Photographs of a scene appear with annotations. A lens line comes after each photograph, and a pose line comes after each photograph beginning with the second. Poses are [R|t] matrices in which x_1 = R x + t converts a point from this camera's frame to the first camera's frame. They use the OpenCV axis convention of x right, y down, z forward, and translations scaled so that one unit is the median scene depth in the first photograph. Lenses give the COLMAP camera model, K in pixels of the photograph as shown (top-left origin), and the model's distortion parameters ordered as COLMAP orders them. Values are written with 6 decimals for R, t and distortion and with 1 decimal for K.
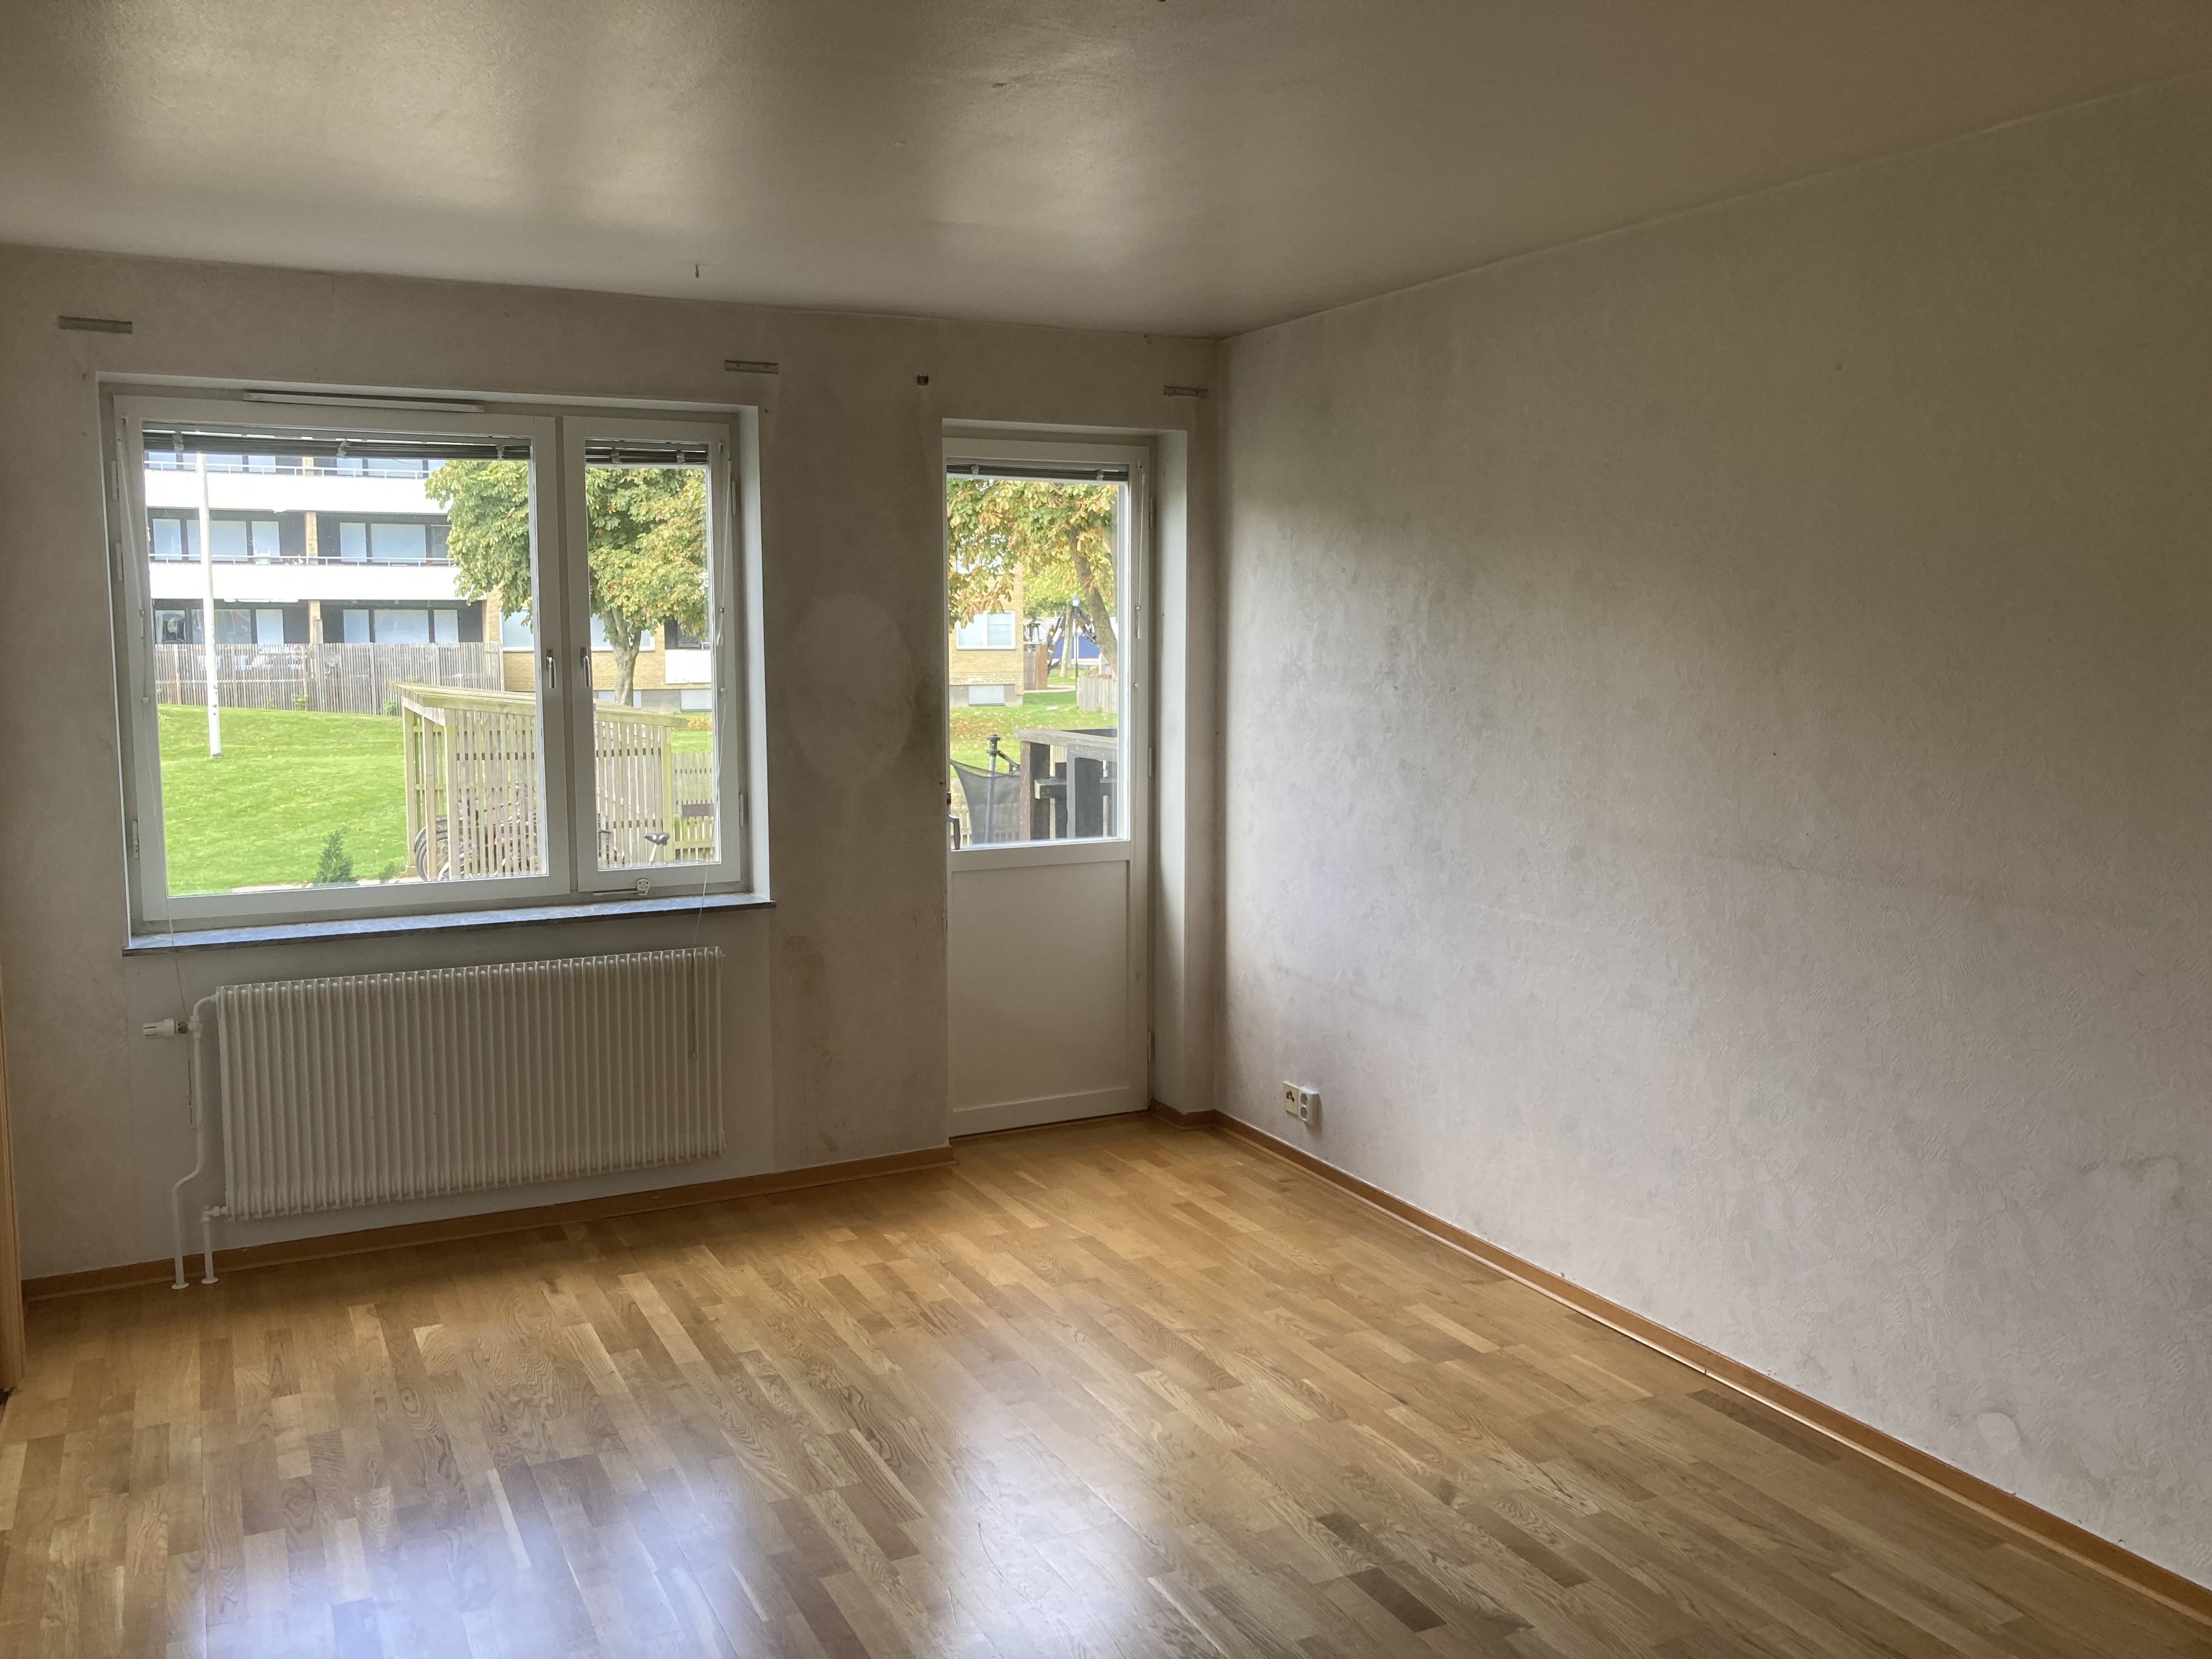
lens RADIAL K [[1838.2, 0, 1110.8], [0, 1838.2, 815.4], [0, 0, 1]] dist [0.030891, -0.011157]
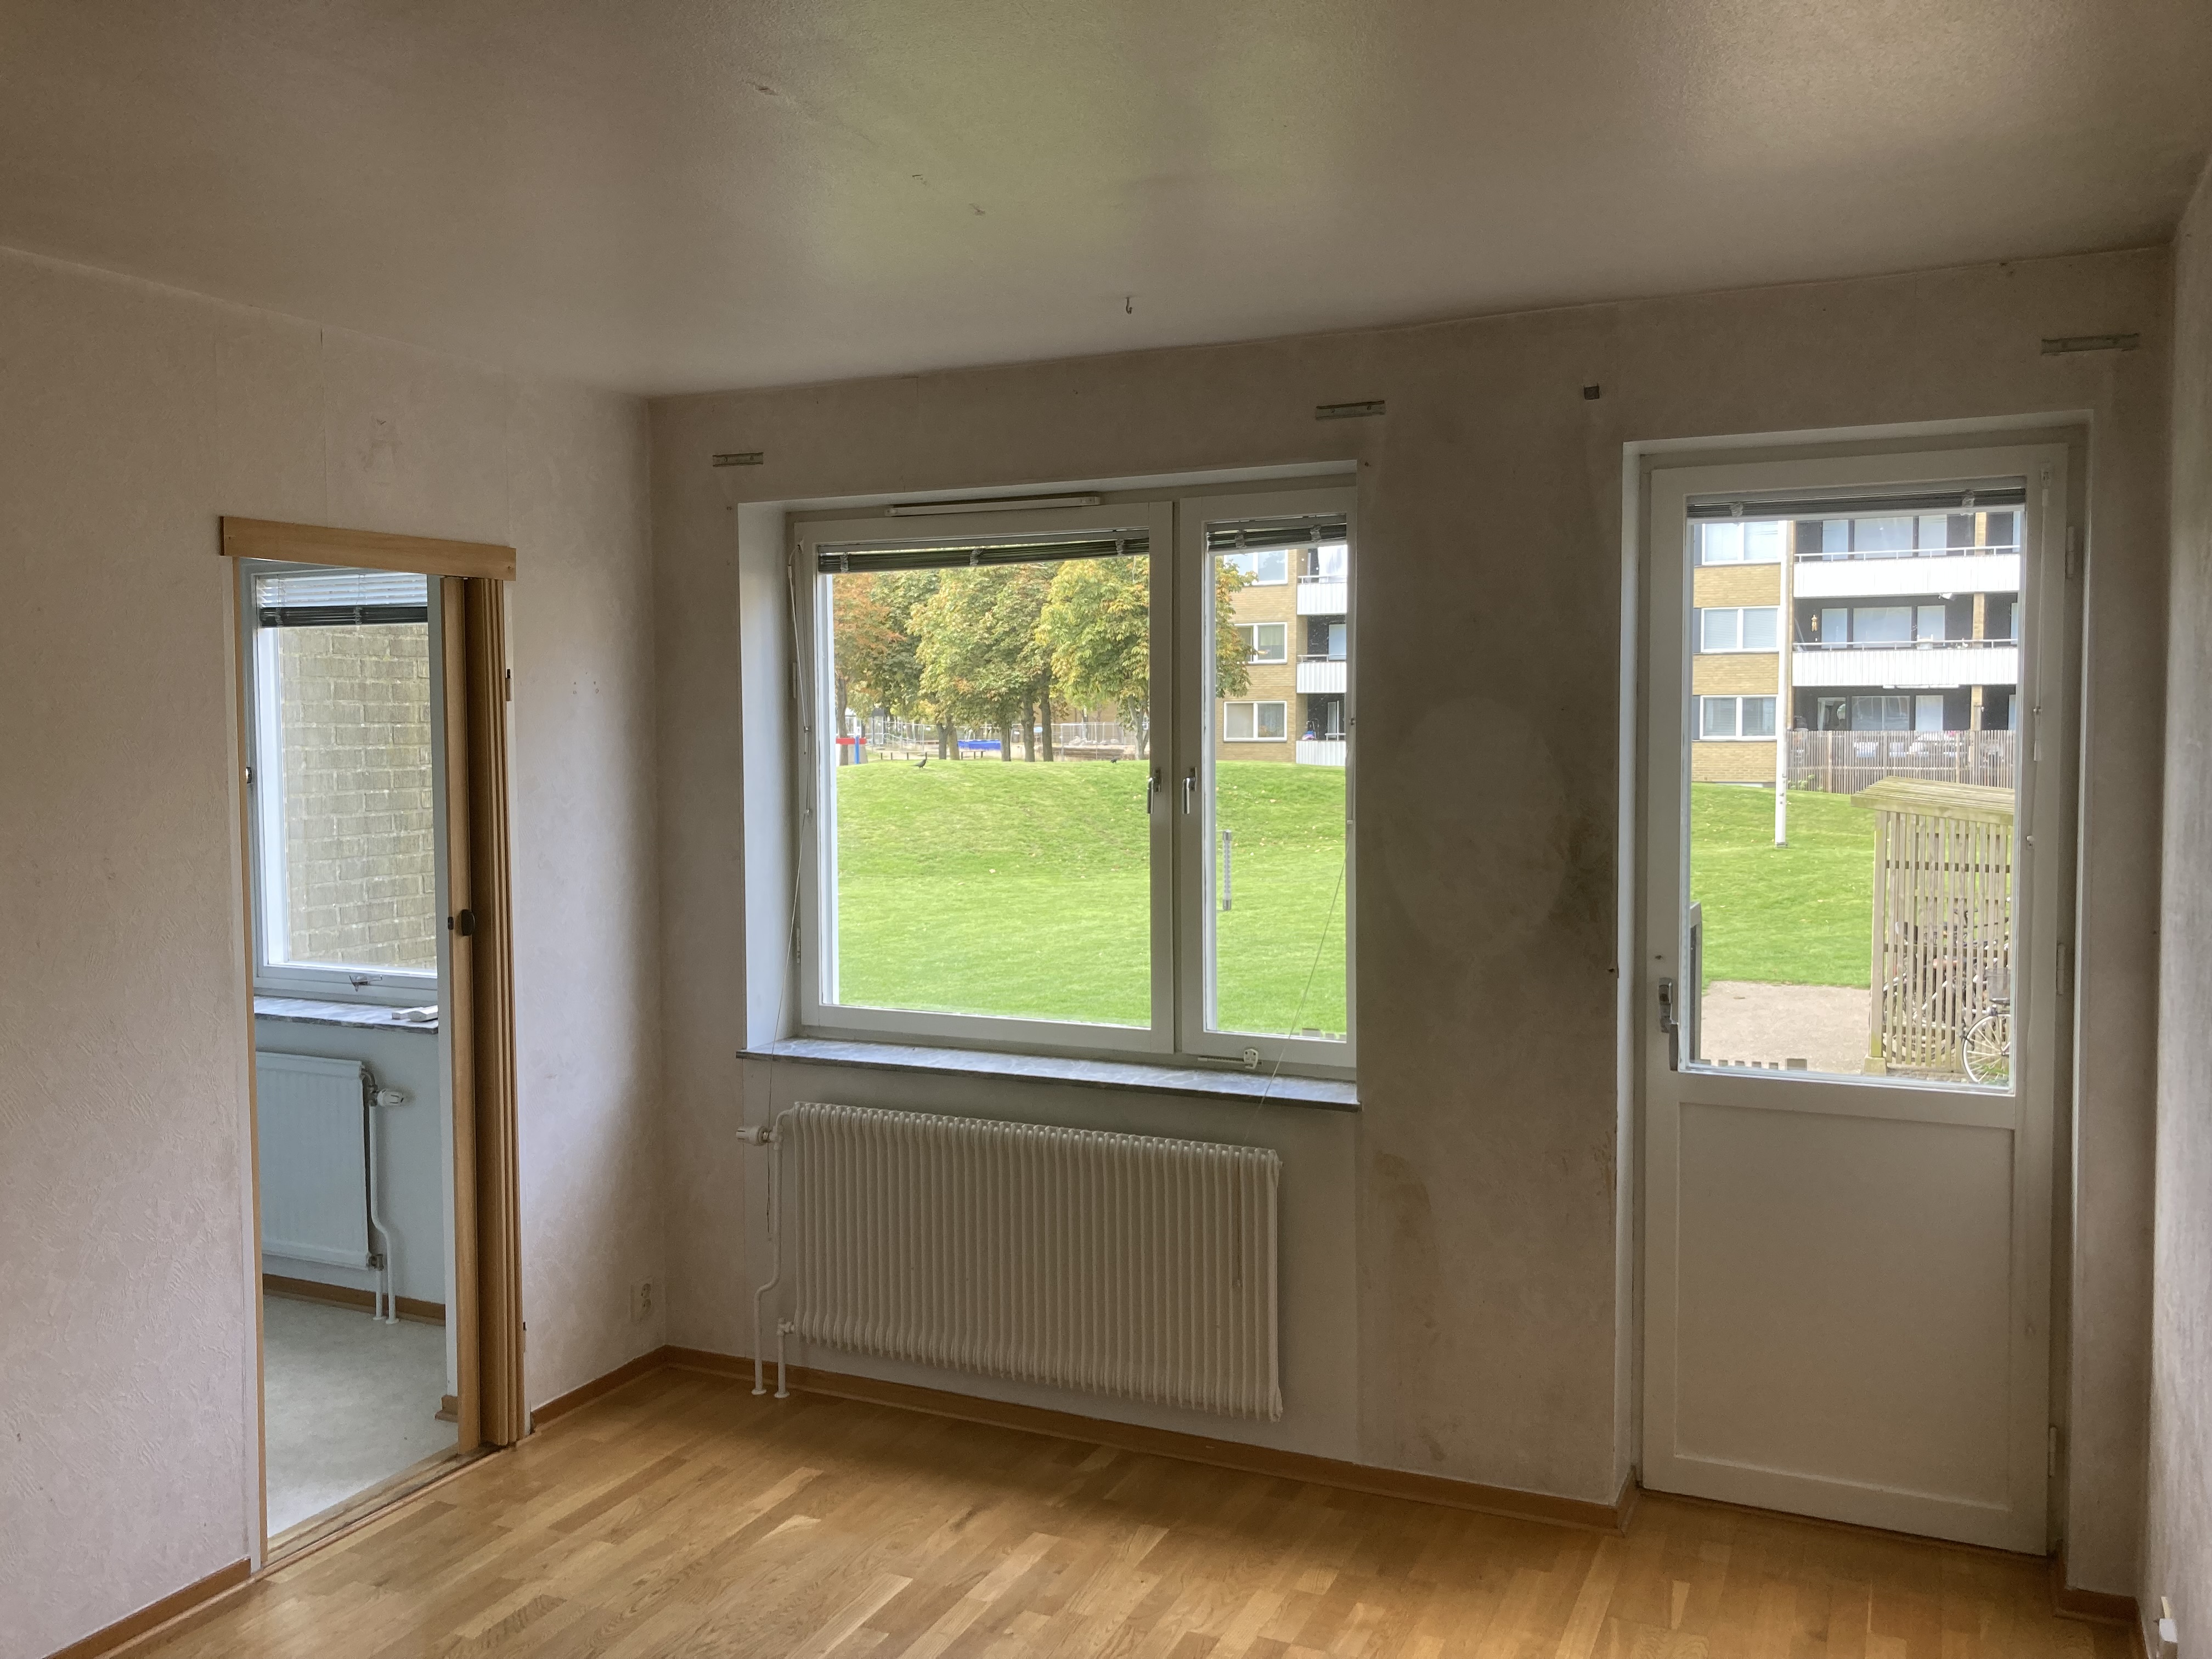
lens RADIAL K [[1838.2, 0, 1019.3], [0, 1838.2, 810.1], [0, 0, 1]] dist [0.030891, -0.011157]
pose [[0.612785, 0.037702, -0.789350, 0.088079], [-0.075887, 0.997053, -0.011290, -0.014869], [0.786598, 0.066819, 0.613840, 0.111972]]
